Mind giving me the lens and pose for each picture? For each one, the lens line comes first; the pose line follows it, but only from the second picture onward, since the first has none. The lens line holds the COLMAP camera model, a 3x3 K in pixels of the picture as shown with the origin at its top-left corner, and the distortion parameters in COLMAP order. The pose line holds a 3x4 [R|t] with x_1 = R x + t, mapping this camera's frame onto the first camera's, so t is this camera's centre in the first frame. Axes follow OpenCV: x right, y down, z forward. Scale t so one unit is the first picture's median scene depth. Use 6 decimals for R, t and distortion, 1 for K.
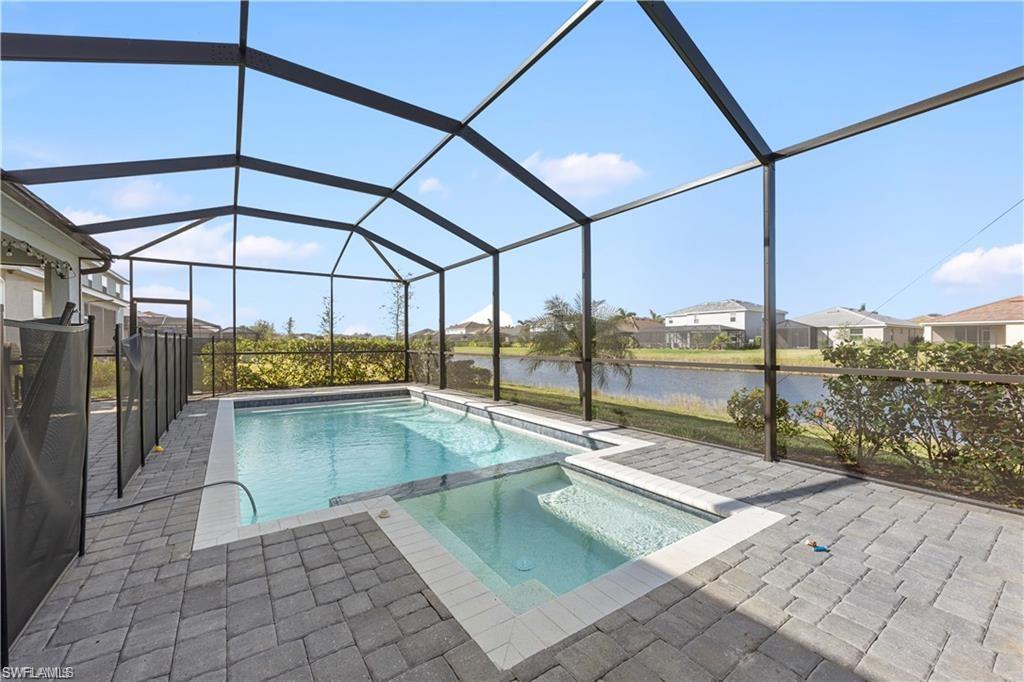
lens RADIAL K [[411.8, 0, 516.8], [0, 411.8, 340.5], [0, 0, 1]] dist [-0.006546, -0.000231]
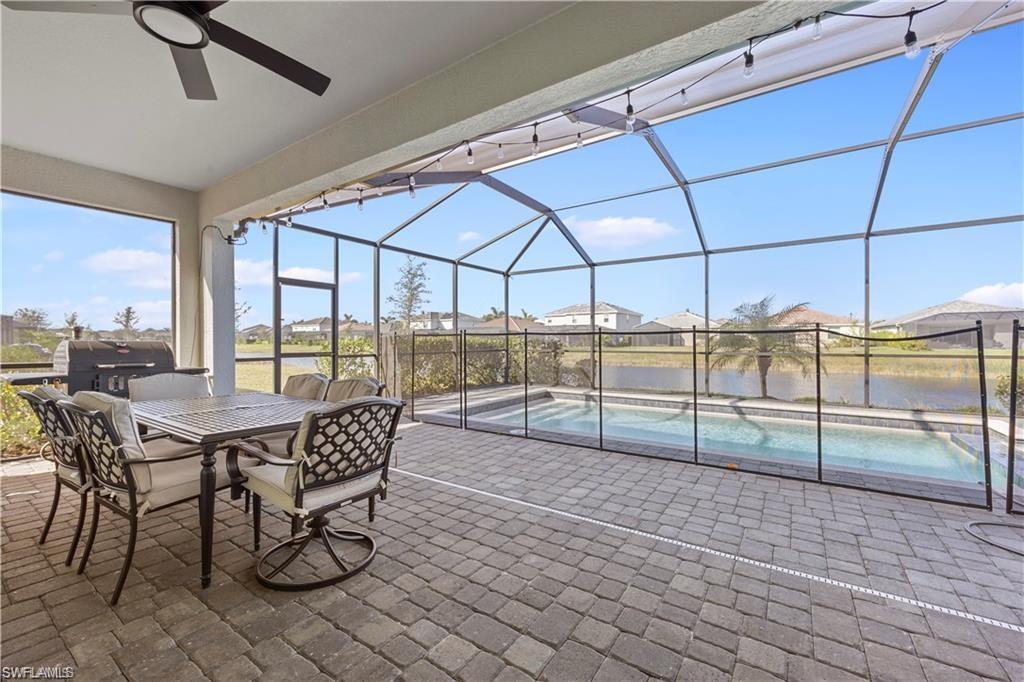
lens RADIAL K [[411.8, 0, 515.3], [0, 411.8, 341.6], [0, 0, 1]] dist [-0.006546, -0.000231]
pose [[0.933973, -0.001033, 0.357342, -0.757349], [-0.001746, 0.999971, 0.007456, 0.000221], [-0.357339, -0.007588, 0.933944, 0.178854]]
